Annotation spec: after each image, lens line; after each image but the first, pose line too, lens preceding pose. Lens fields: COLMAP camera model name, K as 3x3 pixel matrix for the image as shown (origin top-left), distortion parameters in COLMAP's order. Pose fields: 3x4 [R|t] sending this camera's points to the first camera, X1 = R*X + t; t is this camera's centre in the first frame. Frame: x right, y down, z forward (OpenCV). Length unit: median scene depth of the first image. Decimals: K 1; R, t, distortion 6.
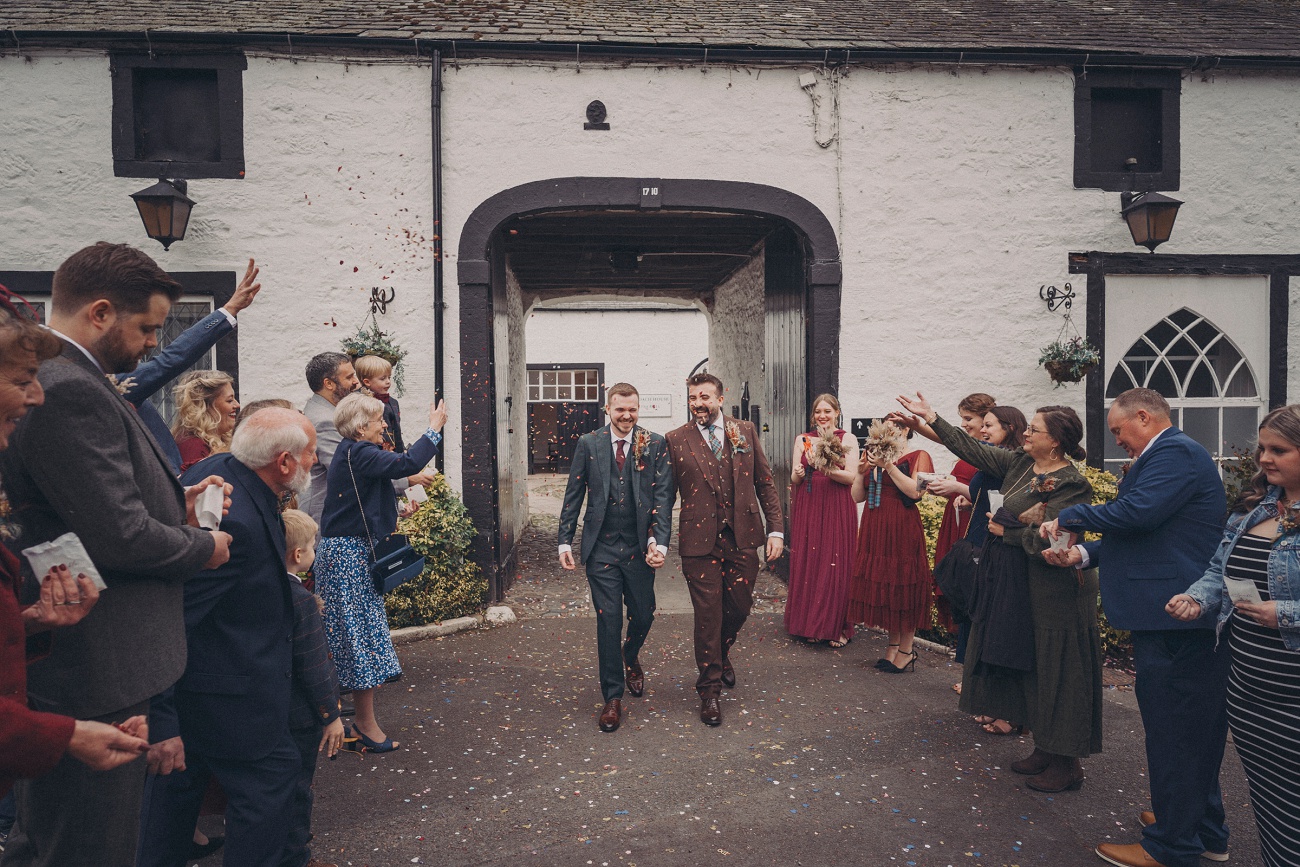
lens RADIAL K [[888.4, 0, 651.3], [0, 888.4, 438.0], [0, 0, 1]] dist [0.023907, -0.019865]
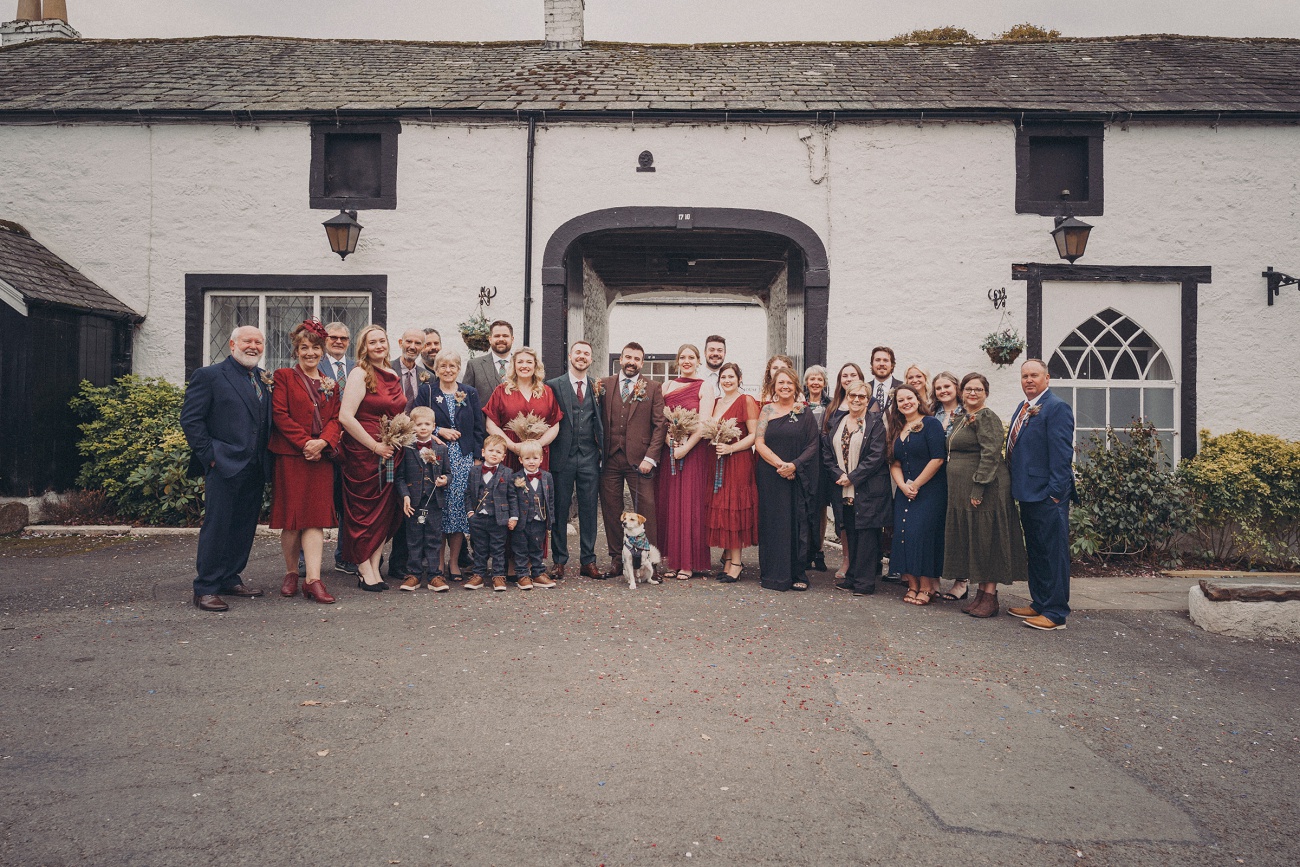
lens RADIAL K [[915.6, 0, 649.6], [0, 915.6, 406.4], [0, 0, 1]] dist [-0.004594, 0.000020]
pose [[0.991800, 0.023742, -0.125577, 0.126580], [-0.027736, 0.999160, -0.030150, 0.051243], [0.124756, 0.033386, 0.991626, -0.363139]]
